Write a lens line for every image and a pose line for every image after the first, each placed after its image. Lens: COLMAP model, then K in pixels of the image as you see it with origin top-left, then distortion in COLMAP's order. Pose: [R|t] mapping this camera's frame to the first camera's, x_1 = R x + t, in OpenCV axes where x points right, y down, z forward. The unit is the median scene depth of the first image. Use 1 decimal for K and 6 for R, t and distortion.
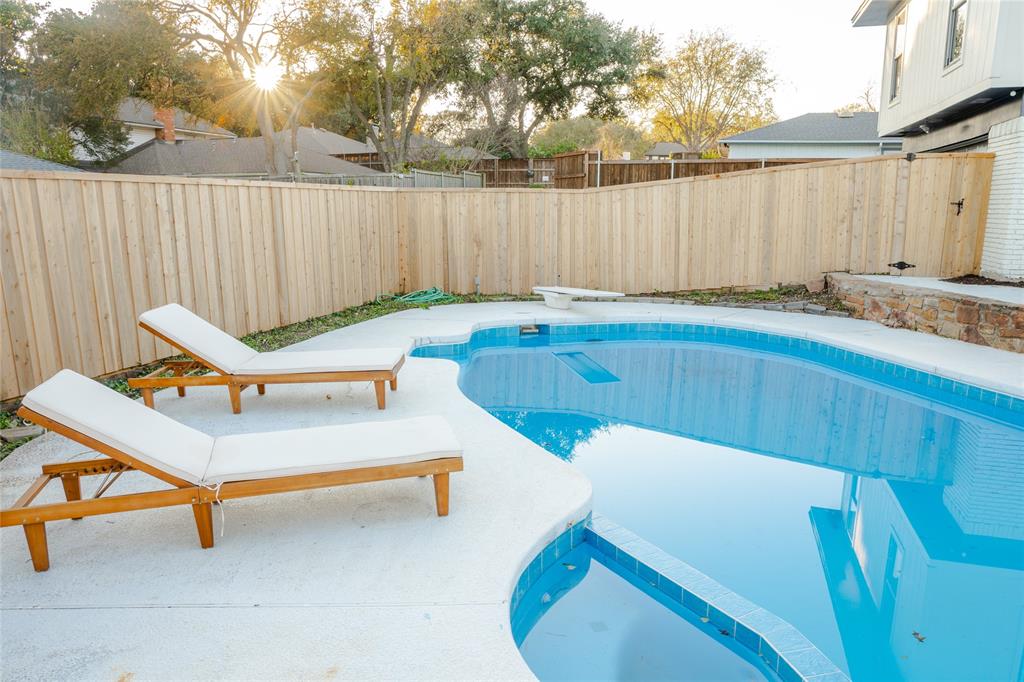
lens RADIAL K [[704.8, 0, 512.0], [0, 704.8, 341.0], [0, 0, 1]] dist [-0.045051, 0.005392]
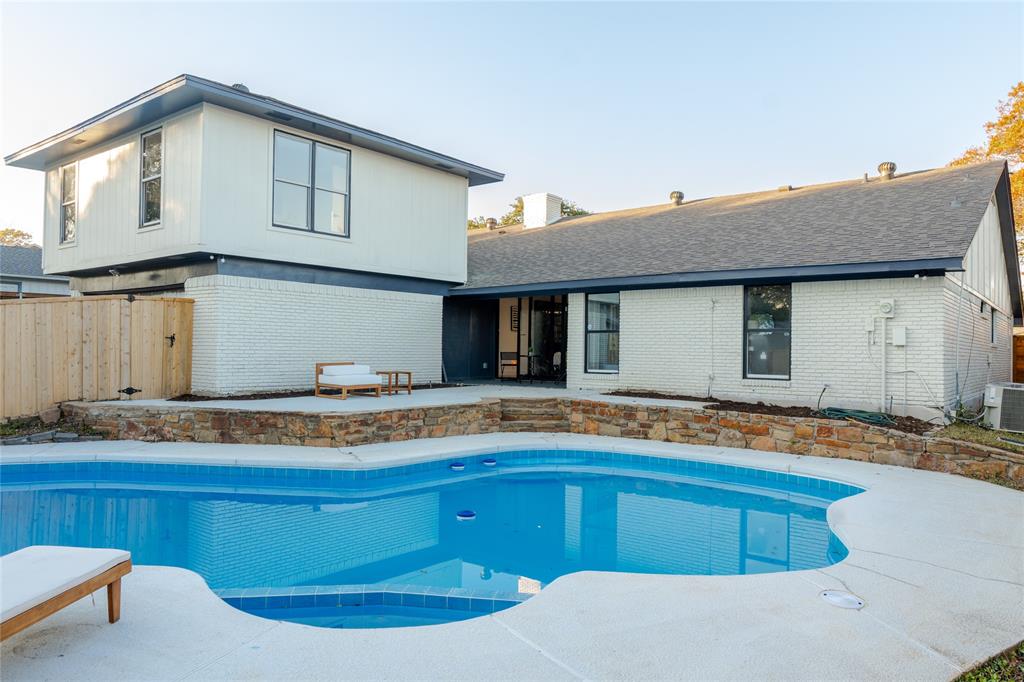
lens RADIAL K [[704.8, 0, 512.0], [0, 704.8, 341.0], [0, 0, 1]] dist [-0.045051, 0.005392]
pose [[0.372491, 0.008587, 0.927996, -0.277015], [0.165843, 0.983245, -0.075666, 0.001652], [-0.913097, 0.182086, 0.364826, -0.007377]]
